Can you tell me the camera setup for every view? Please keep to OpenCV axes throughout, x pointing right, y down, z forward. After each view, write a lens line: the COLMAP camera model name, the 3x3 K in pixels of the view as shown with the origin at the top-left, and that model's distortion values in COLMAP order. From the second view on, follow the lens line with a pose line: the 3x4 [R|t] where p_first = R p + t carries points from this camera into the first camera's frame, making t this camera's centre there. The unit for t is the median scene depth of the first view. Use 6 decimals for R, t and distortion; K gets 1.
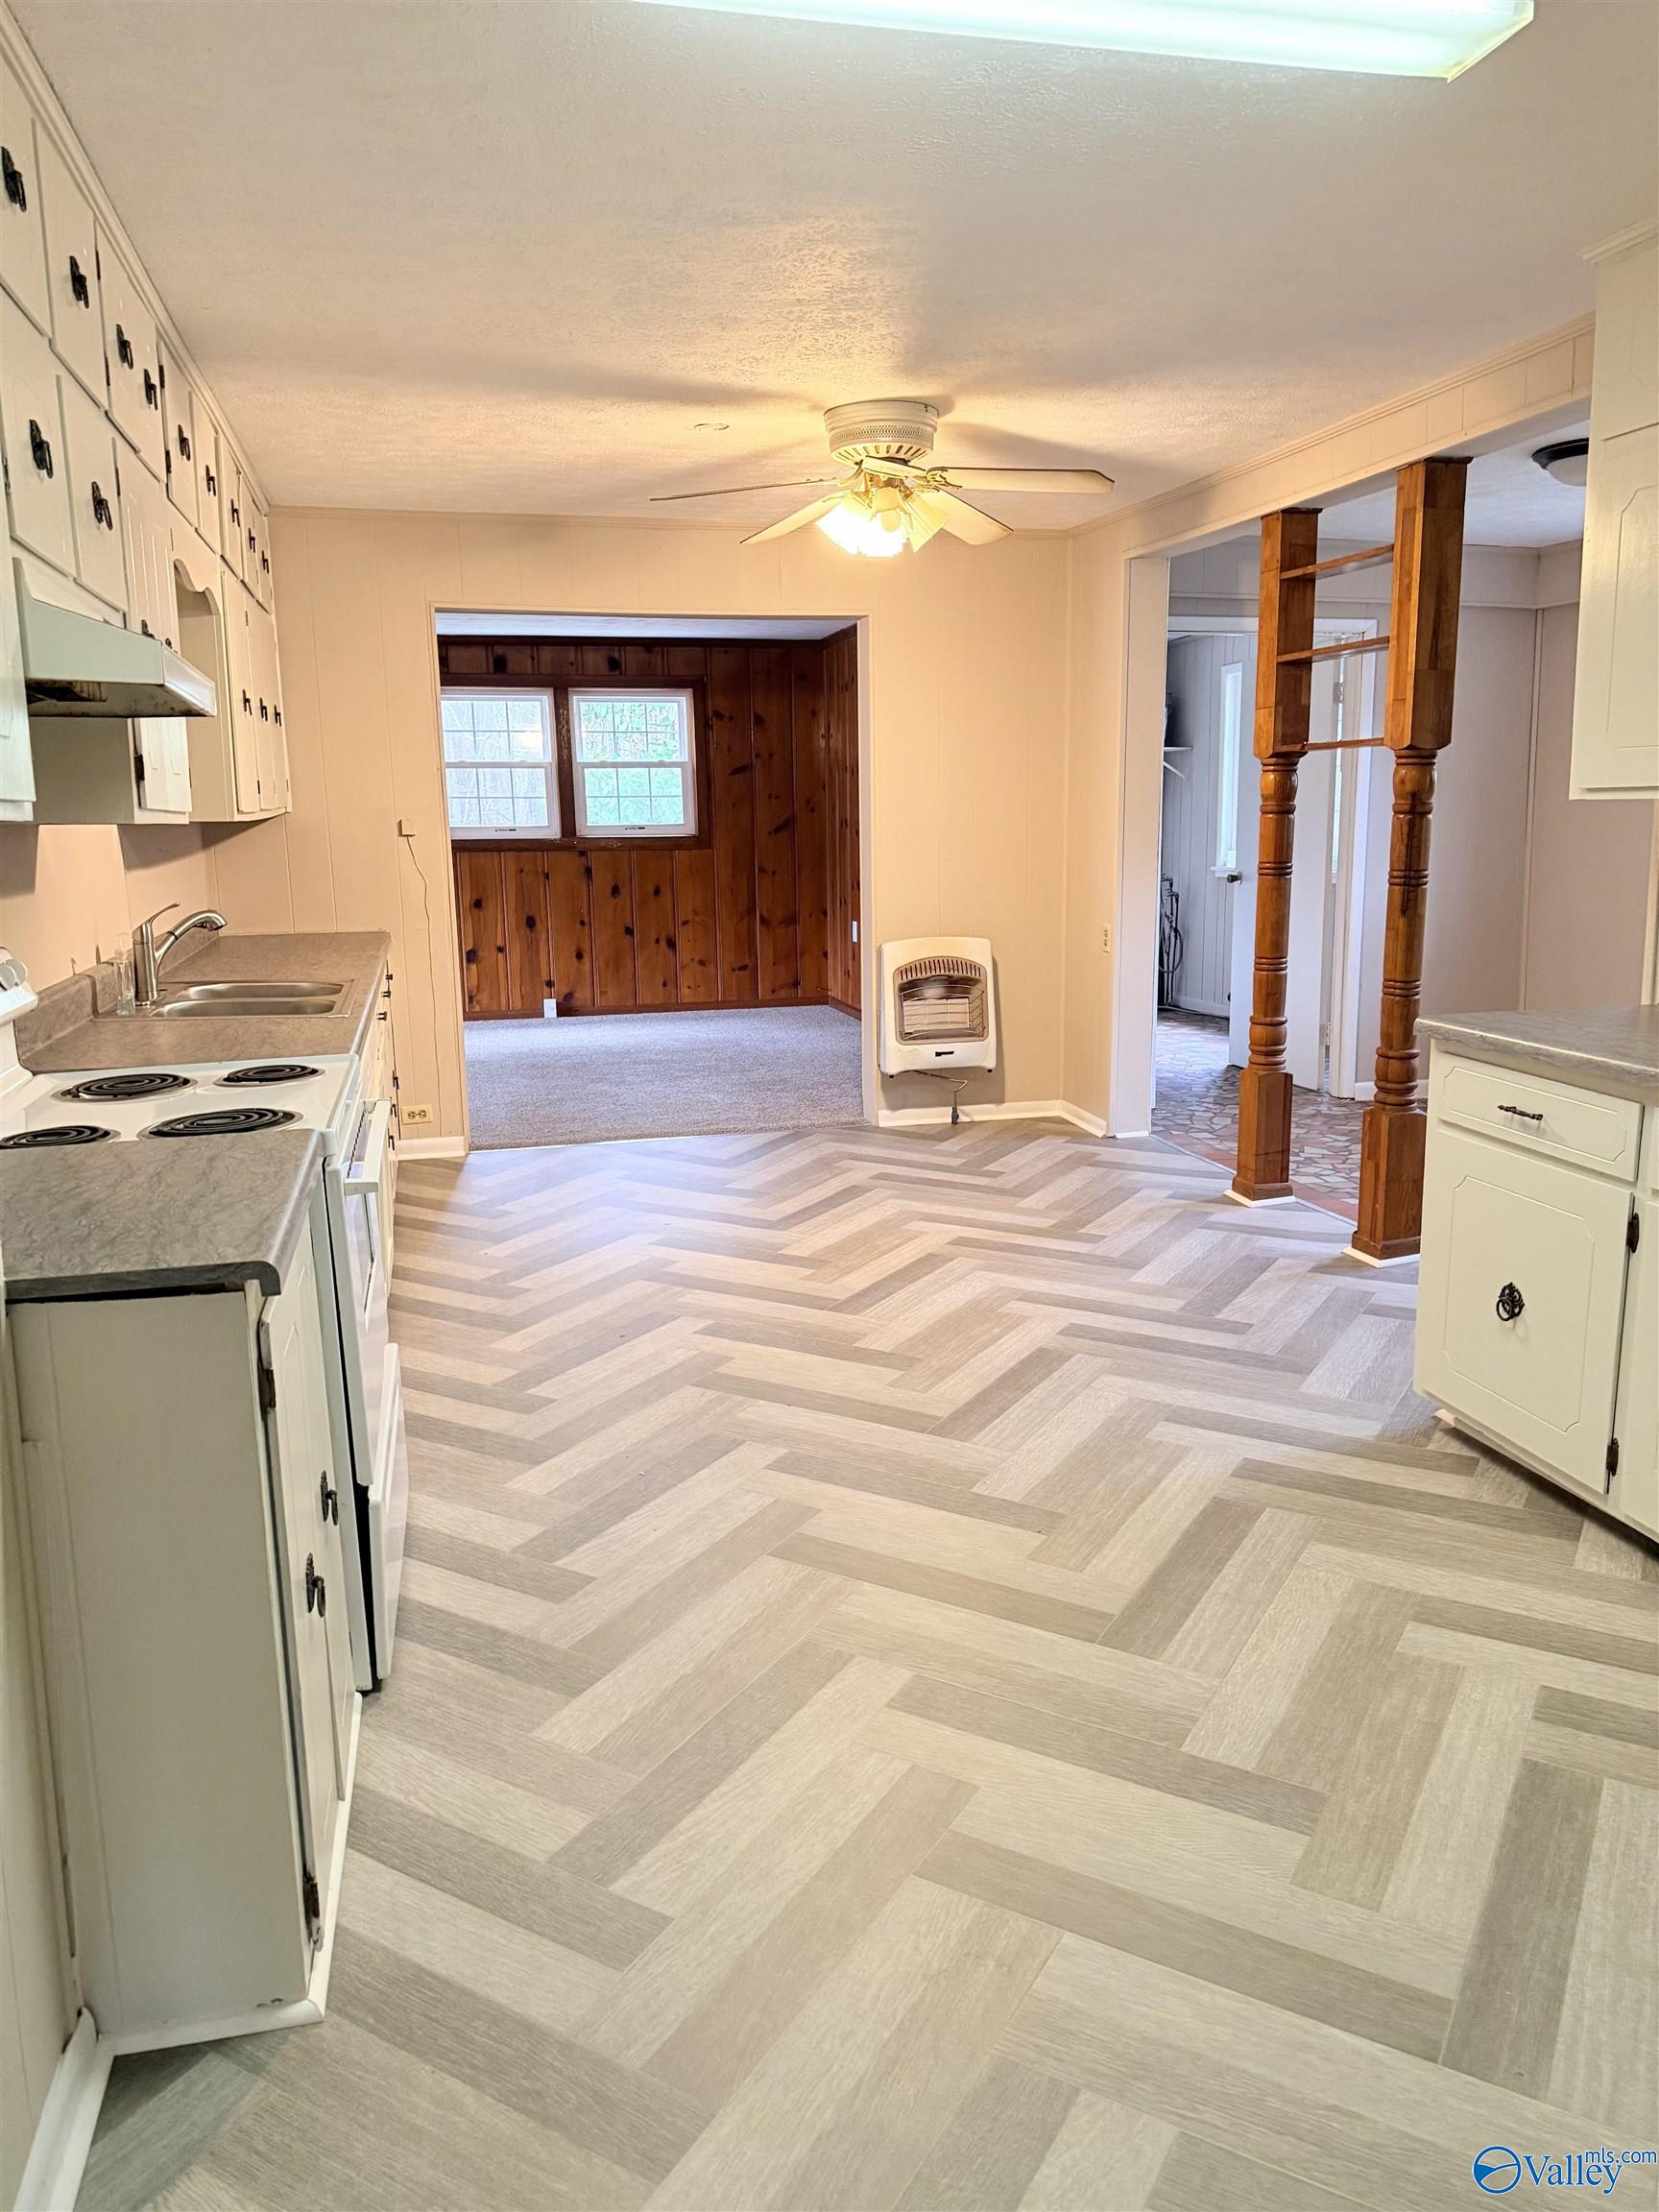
lens RADIAL K [[1574.1, 0, 829.5], [0, 1574.1, 1106.0], [0, 0, 1]] dist [0.069511, -0.055360]
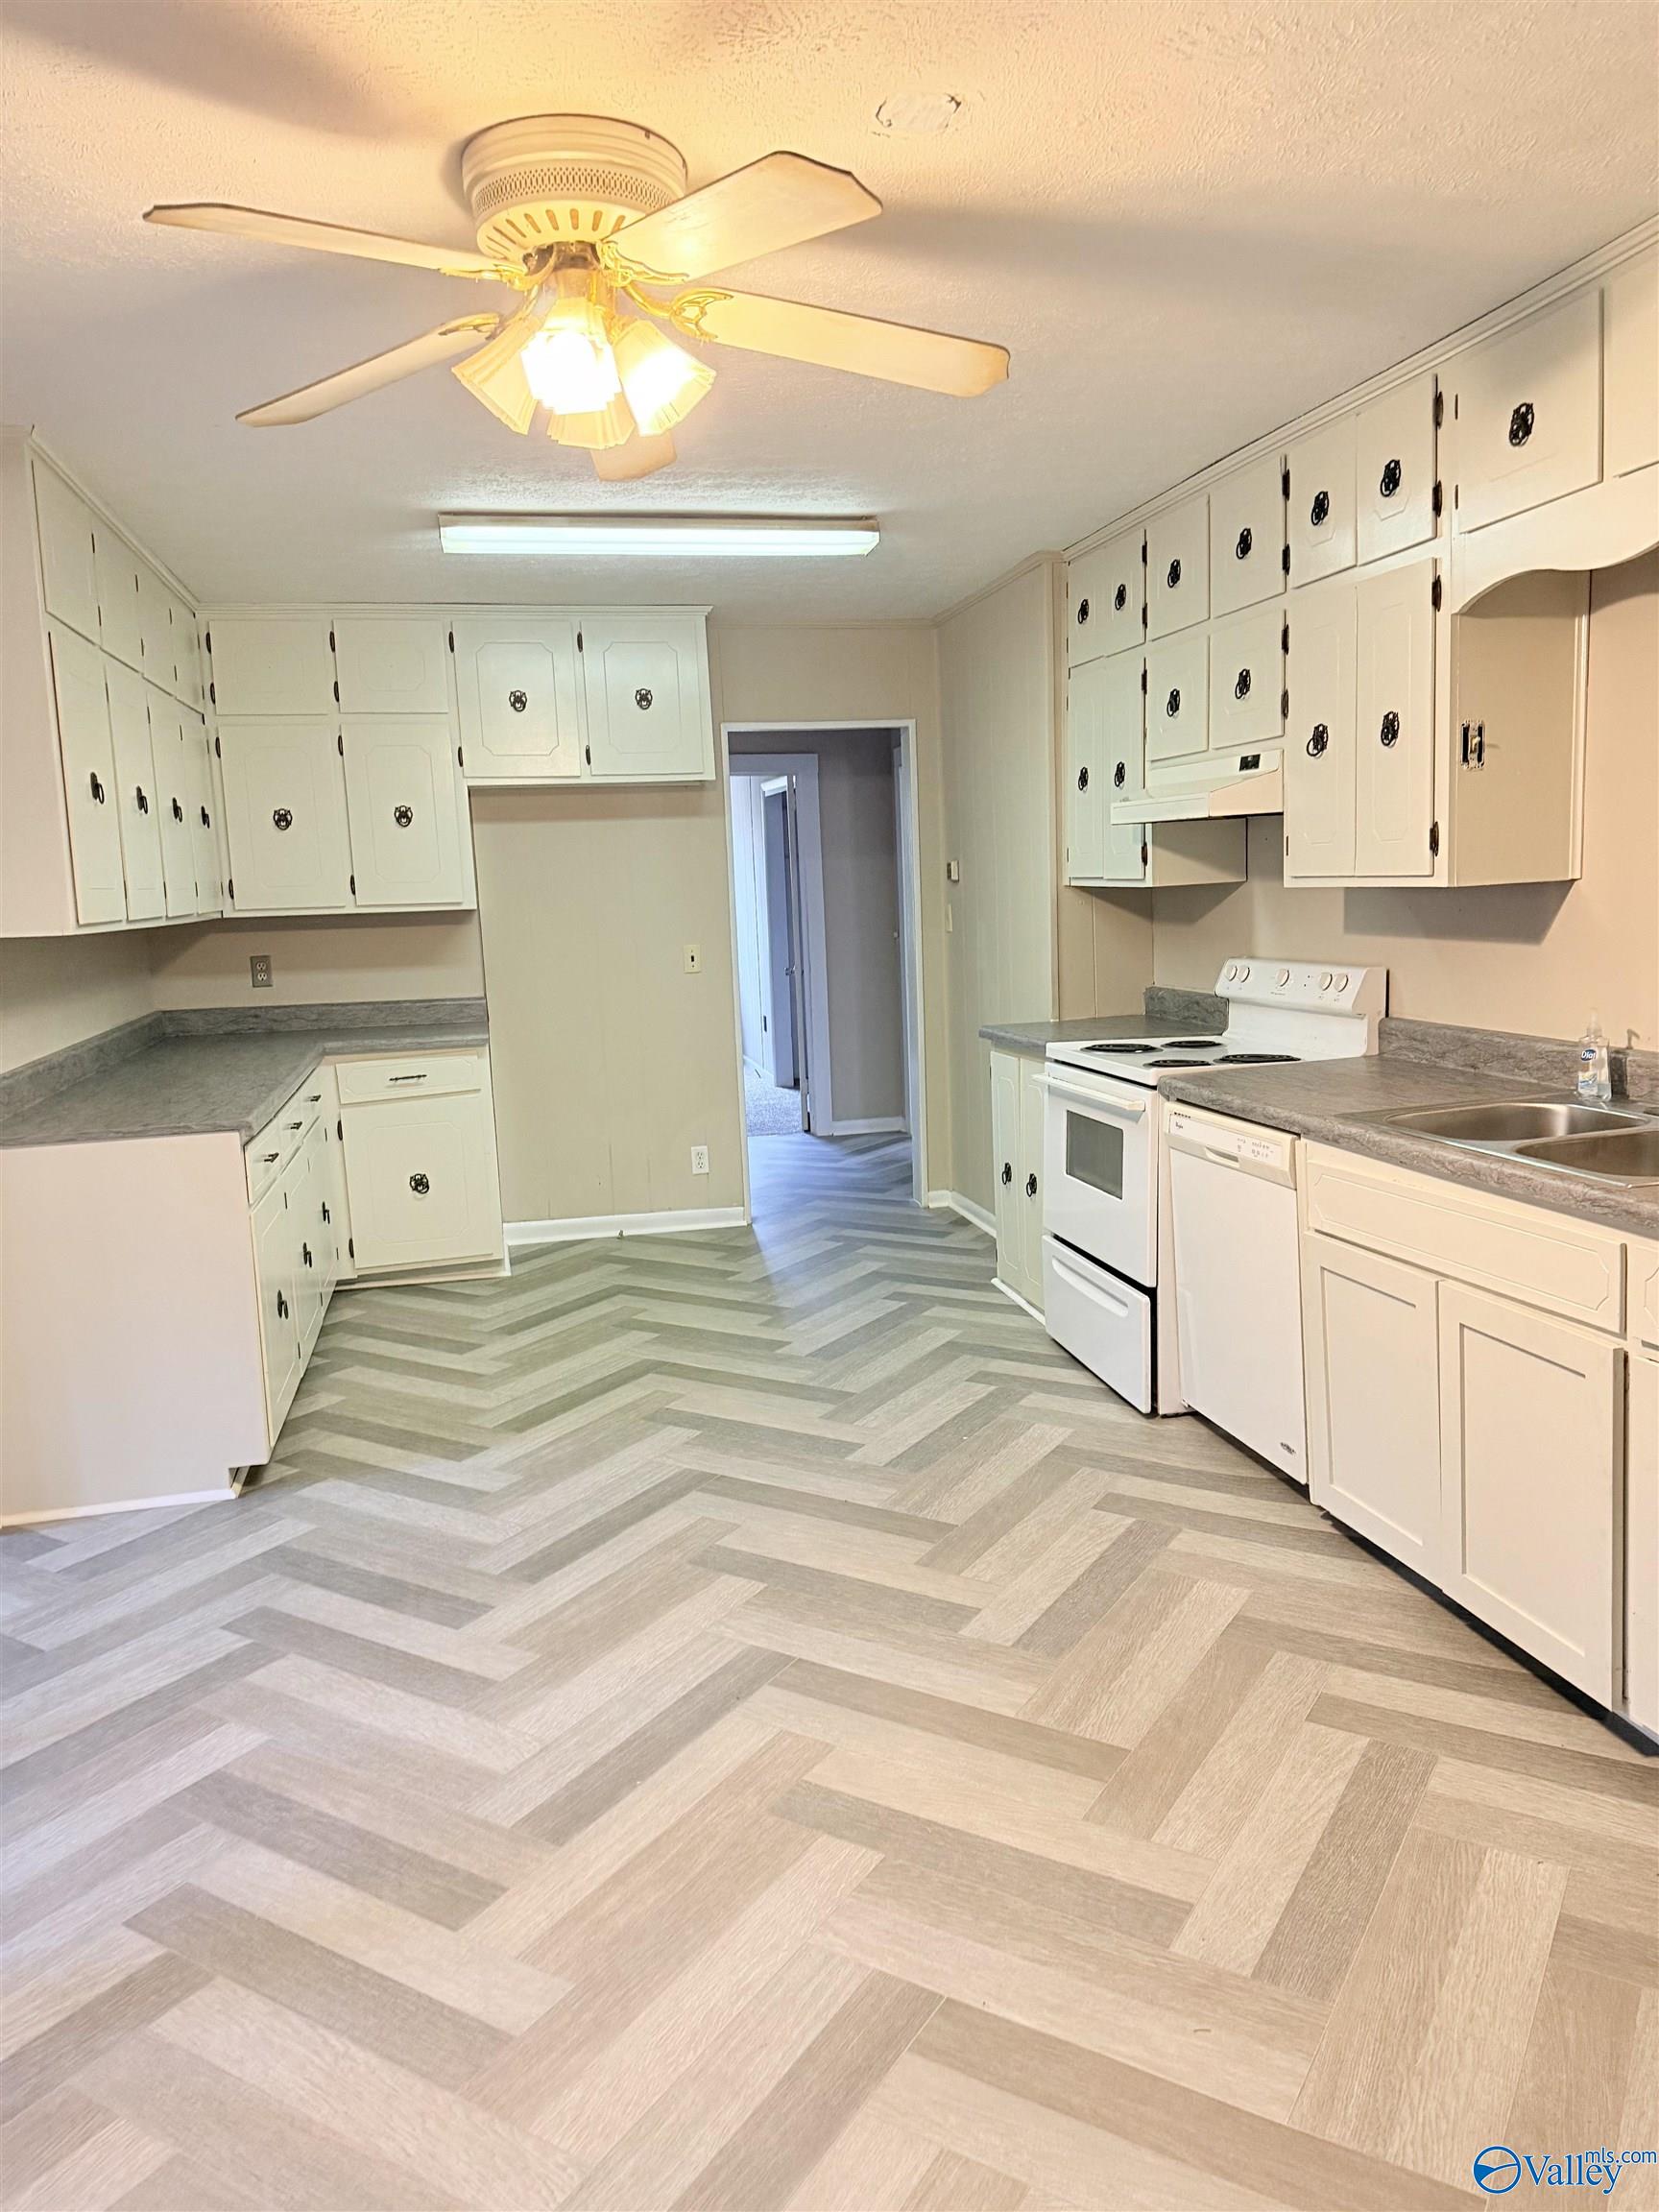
lens RADIAL K [[1574.1, 0, 829.5], [0, 1574.1, 1106.0], [0, 0, 1]] dist [0.069511, -0.055360]
pose [[-0.997969, 0.055598, 0.031105, -0.059138], [0.062675, 0.944377, 0.322836, -0.353050], [-0.011426, 0.324130, -0.945944, 1.818451]]
